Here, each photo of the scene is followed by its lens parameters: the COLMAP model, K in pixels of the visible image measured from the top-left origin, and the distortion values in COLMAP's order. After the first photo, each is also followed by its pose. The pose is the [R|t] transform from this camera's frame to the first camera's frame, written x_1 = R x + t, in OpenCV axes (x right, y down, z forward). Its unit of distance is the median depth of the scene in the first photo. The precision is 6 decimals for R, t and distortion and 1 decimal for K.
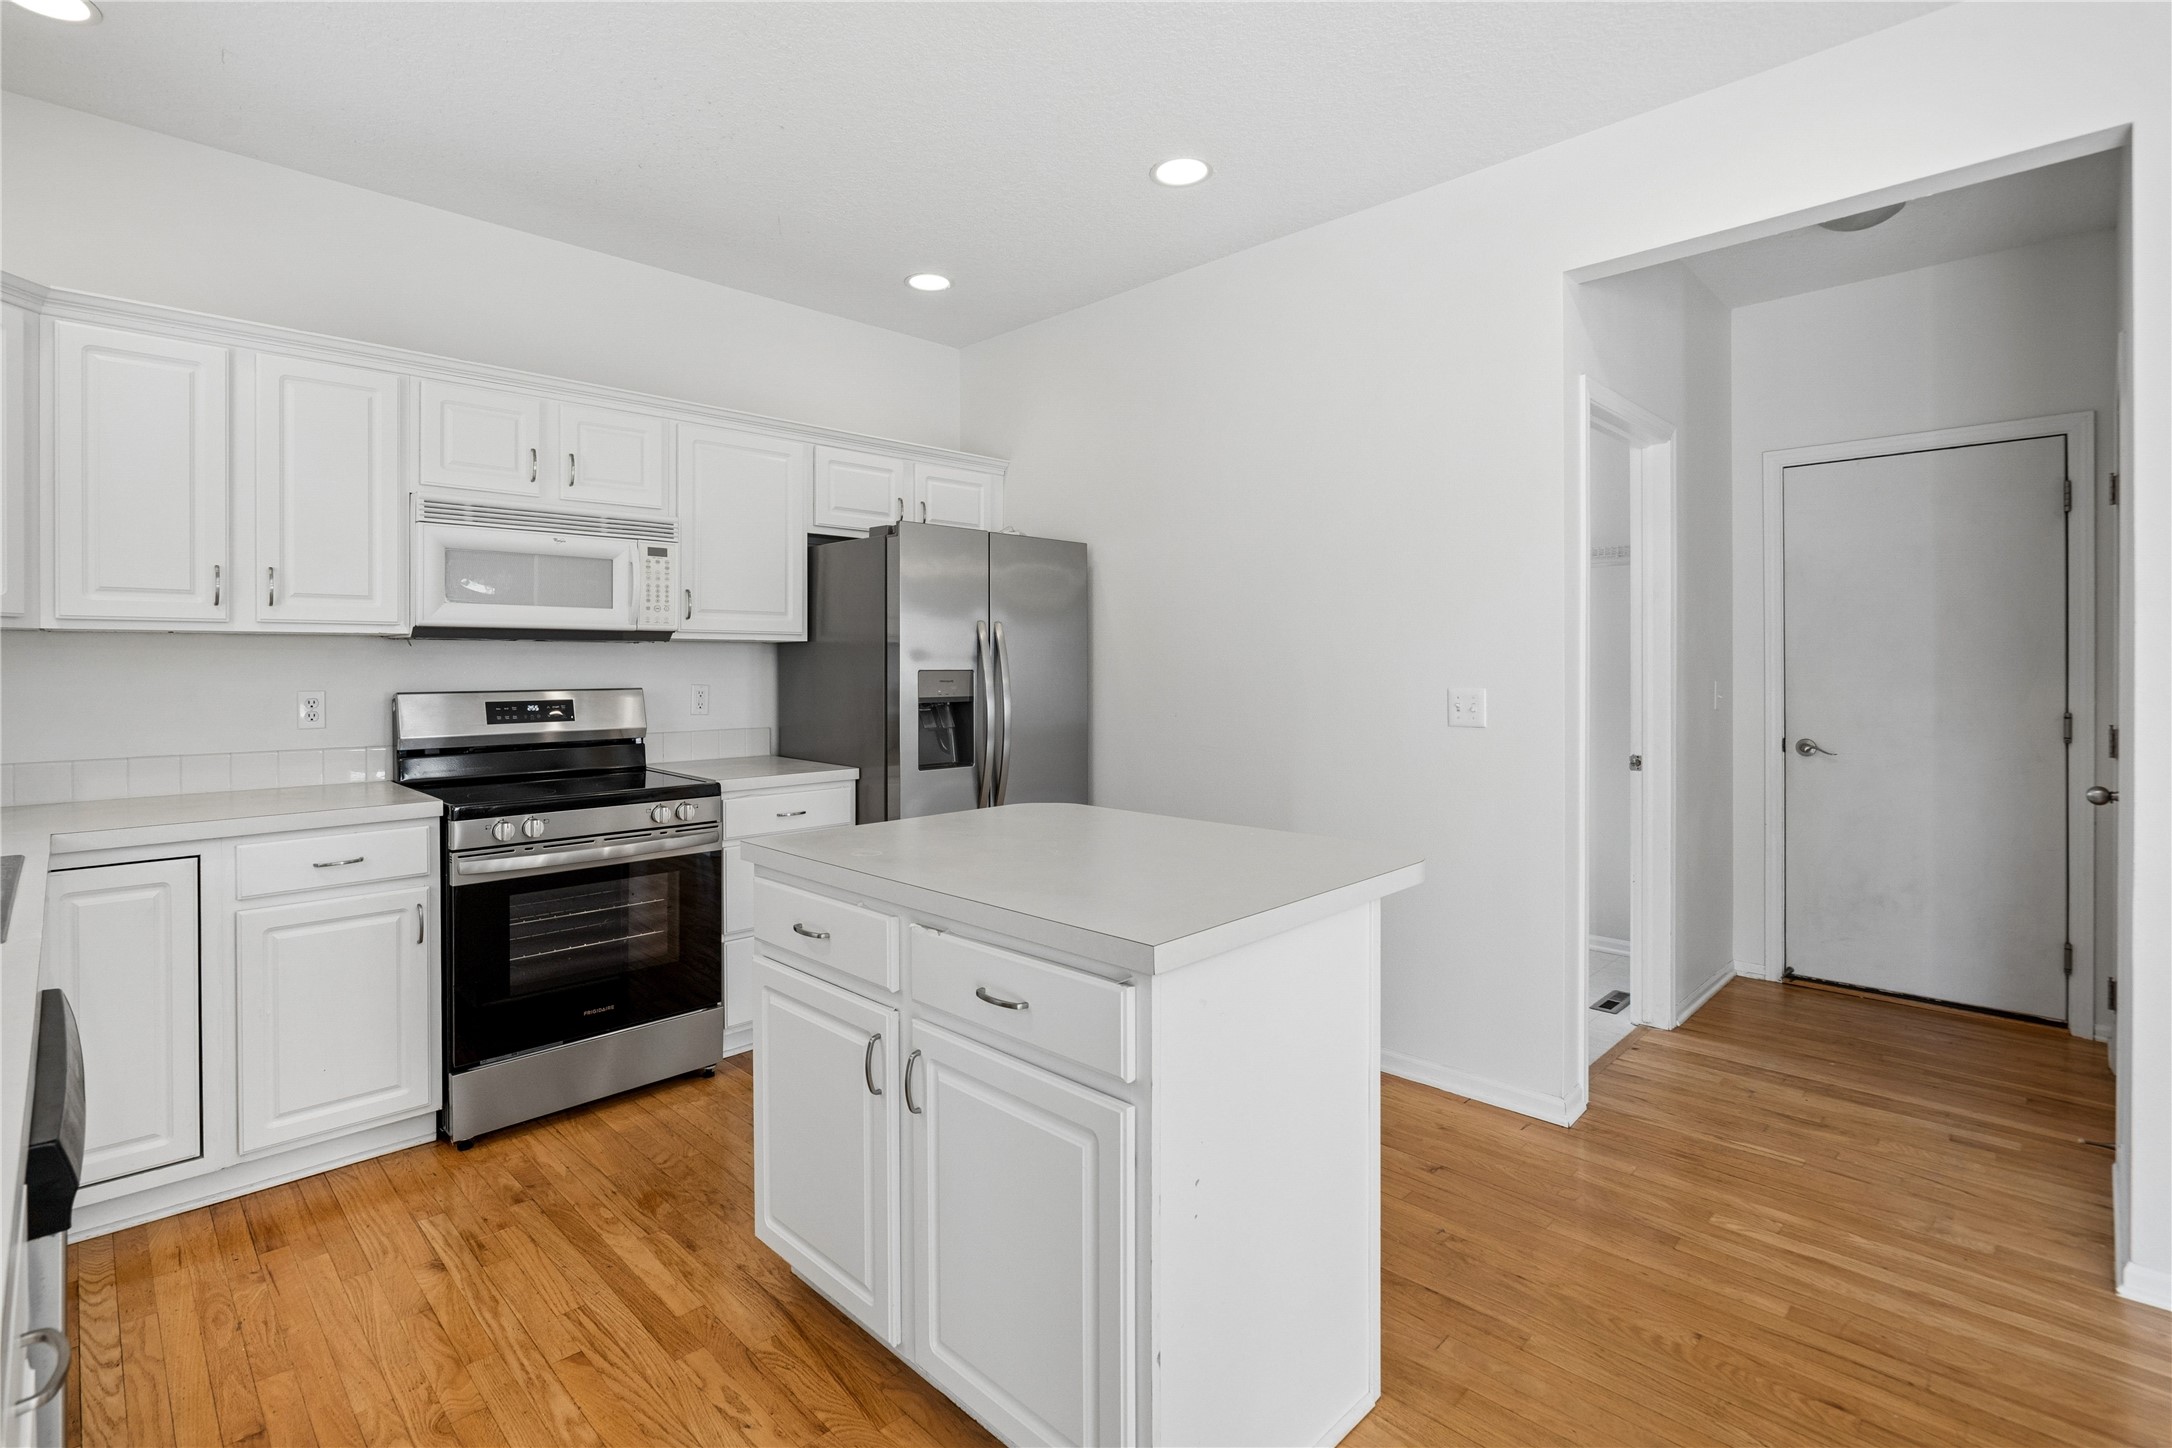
lens RADIAL K [[1013.0, 0, 1079.4], [0, 1013.0, 663.6], [0, 0, 1]] dist [-0.020721, 0.006760]
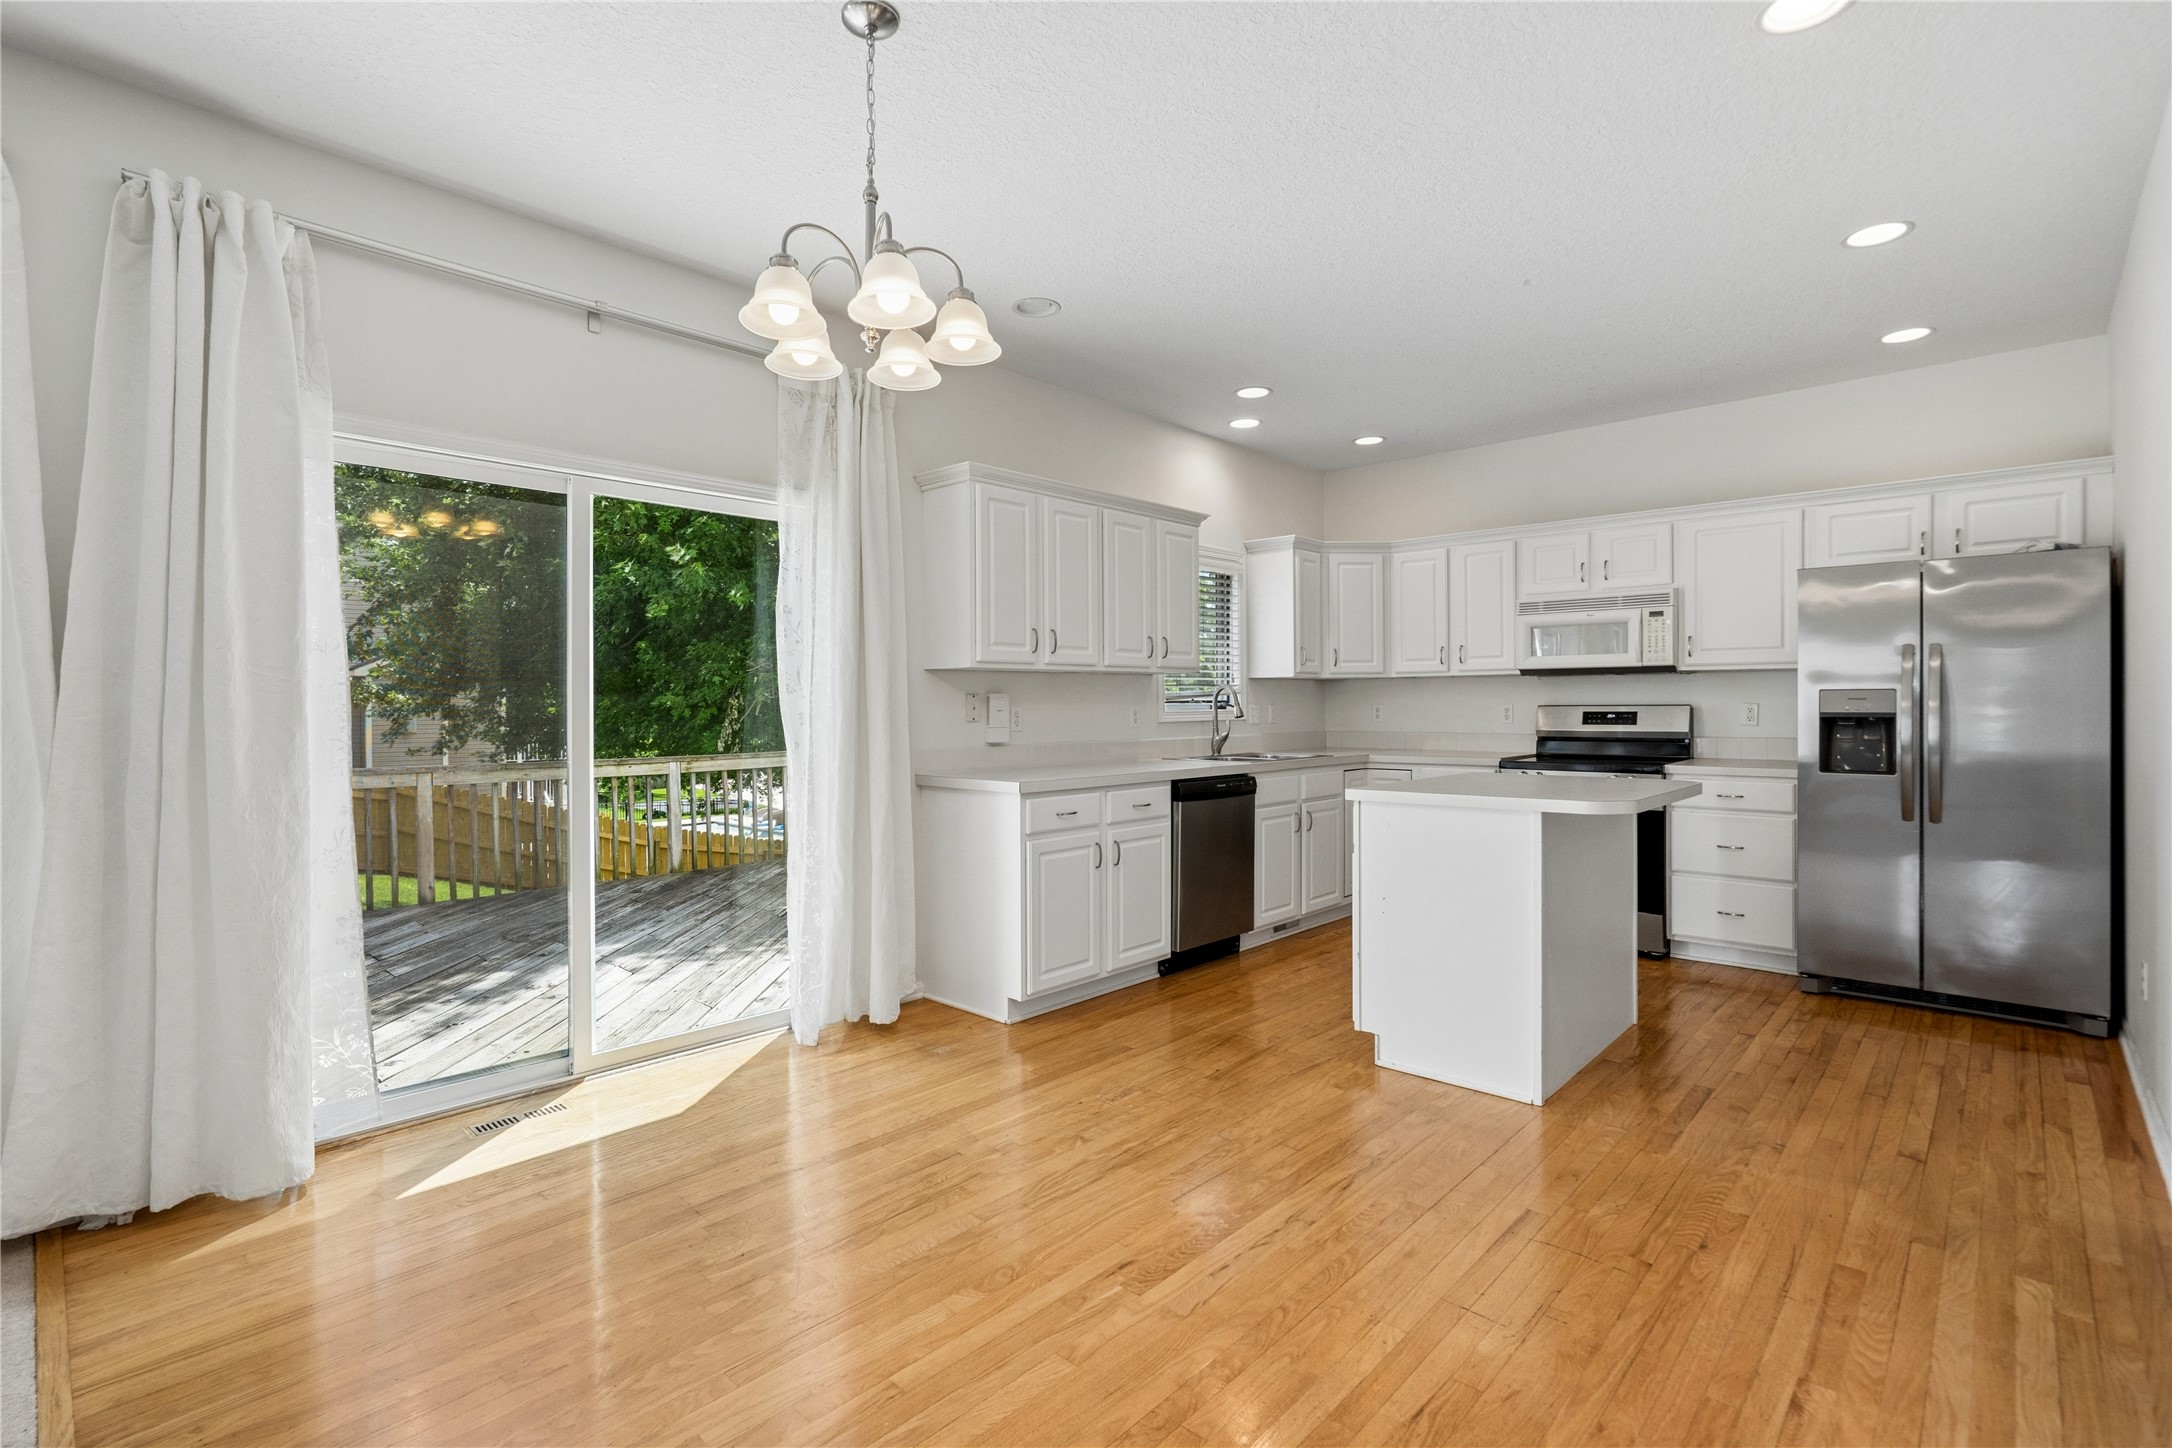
lens RADIAL K [[1013.0, 0, 1066.4], [0, 1013.0, 713.5], [0, 0, 1]] dist [-0.020721, 0.006760]
pose [[0.022357, 0.006256, -0.999730, 1.097129], [0.000880, 0.999980, 0.006277, 0.029400], [0.999750, -0.001020, 0.022351, 0.083870]]
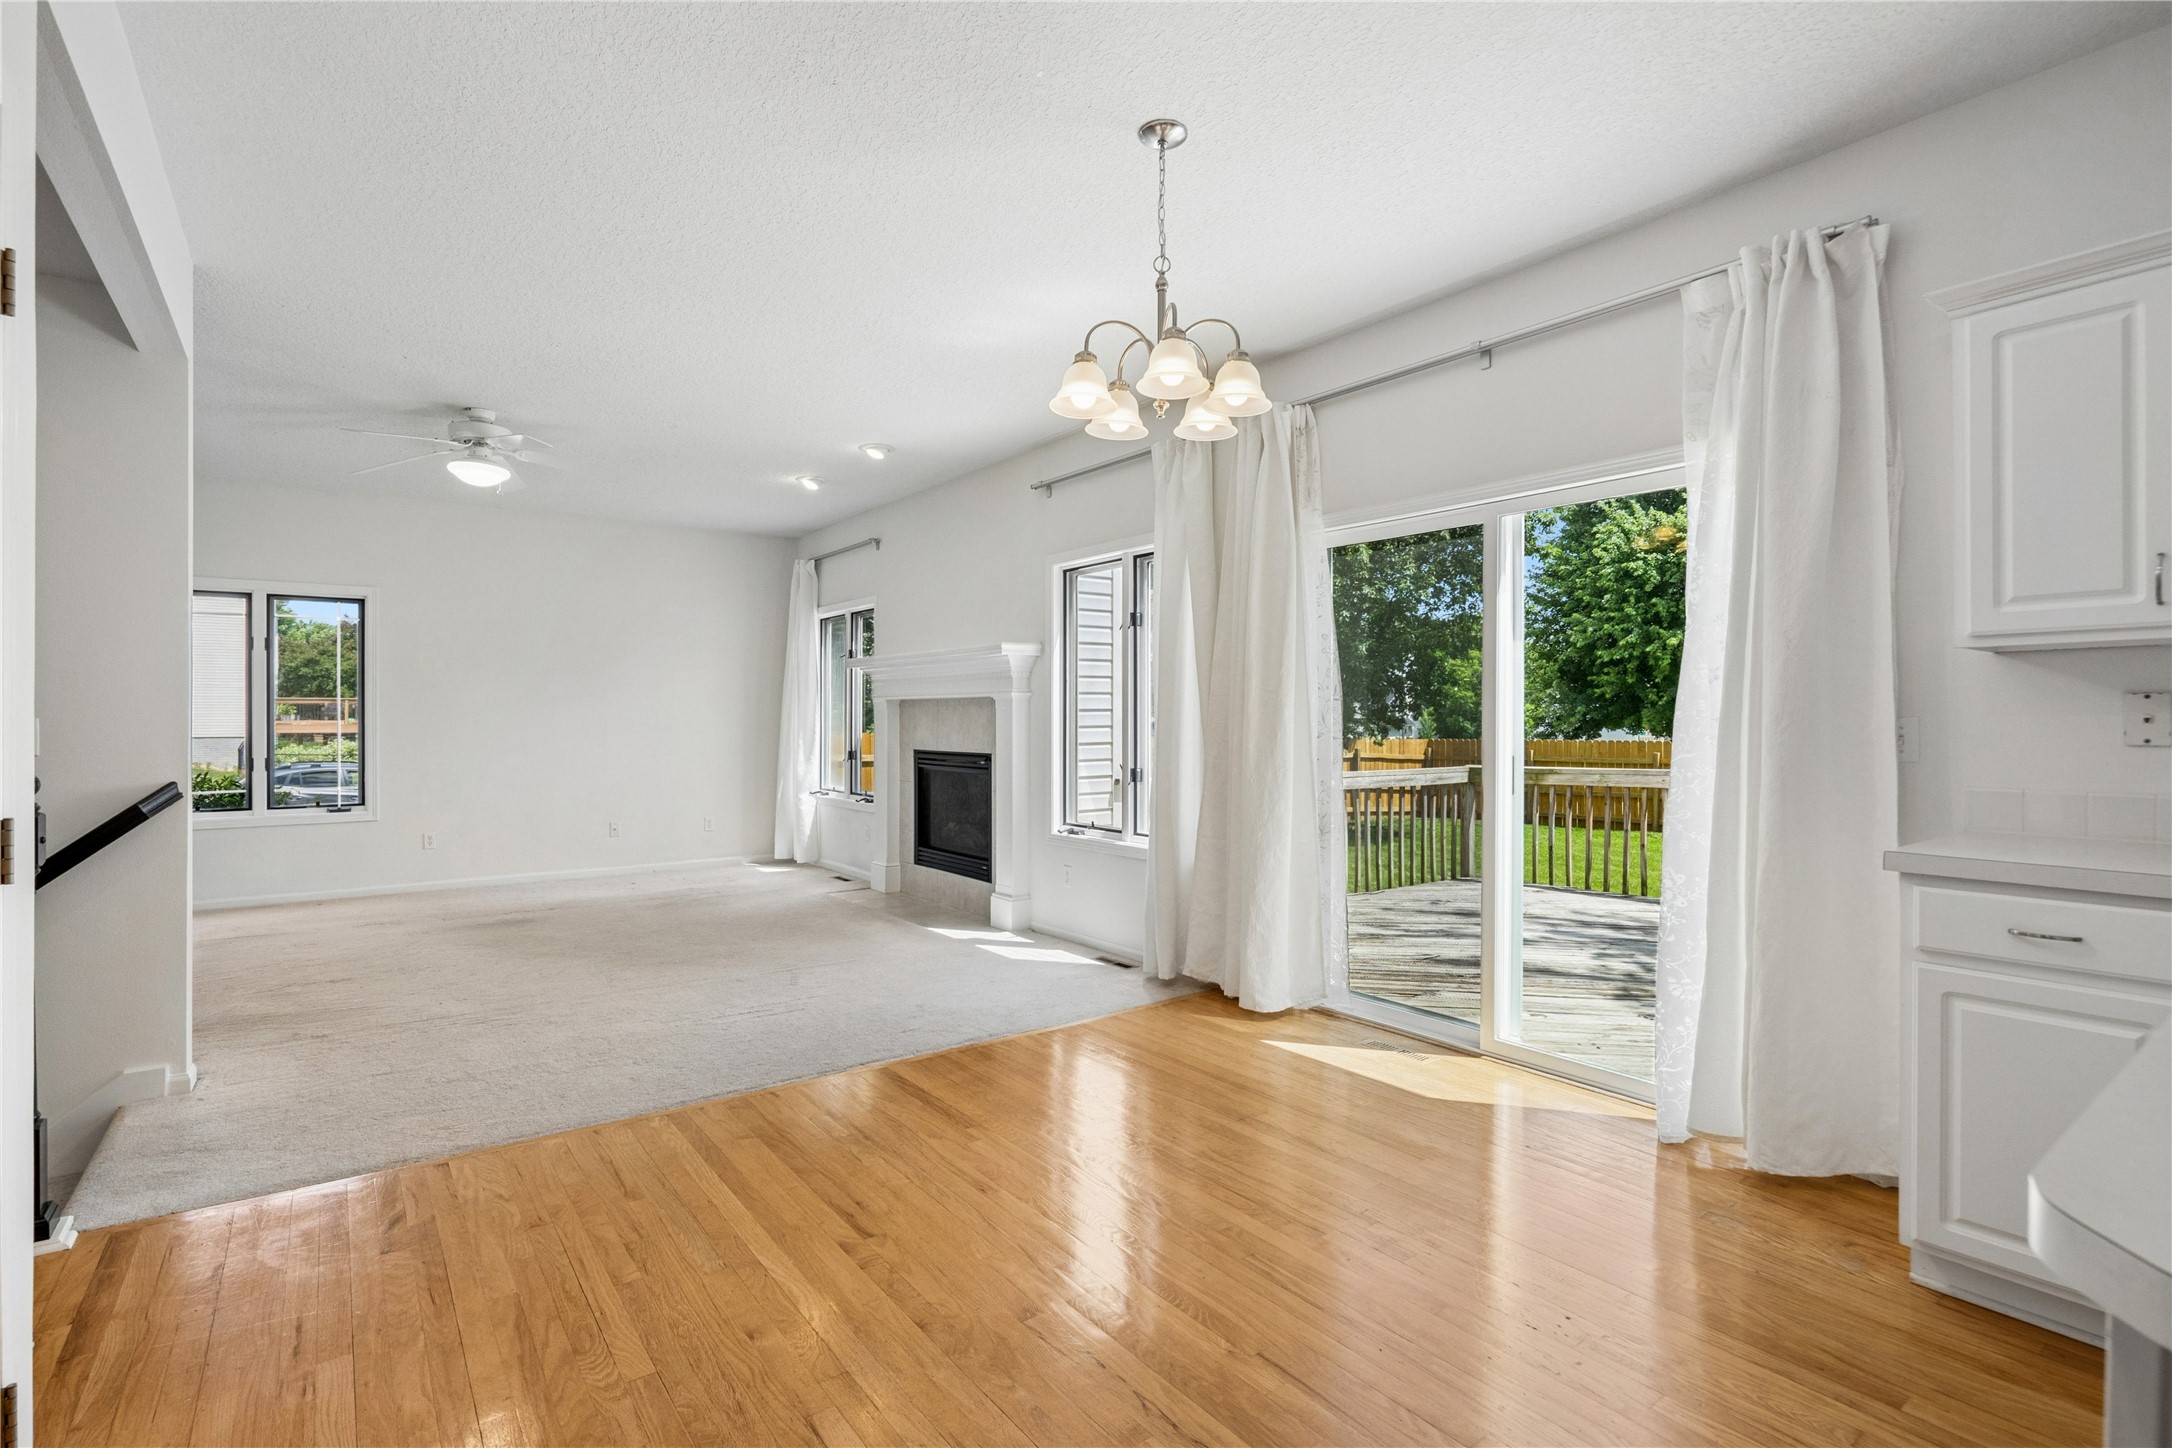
lens RADIAL K [[1013.0, 0, 1064.1], [0, 1013.0, 723.2], [0, 0, 1]] dist [-0.020721, 0.006760]
pose [[-0.987468, -0.000653, 0.157816, 0.350787], [0.000712, 0.999963, 0.008595, 0.027152], [-0.157816, 0.008600, -0.987431, 0.787531]]
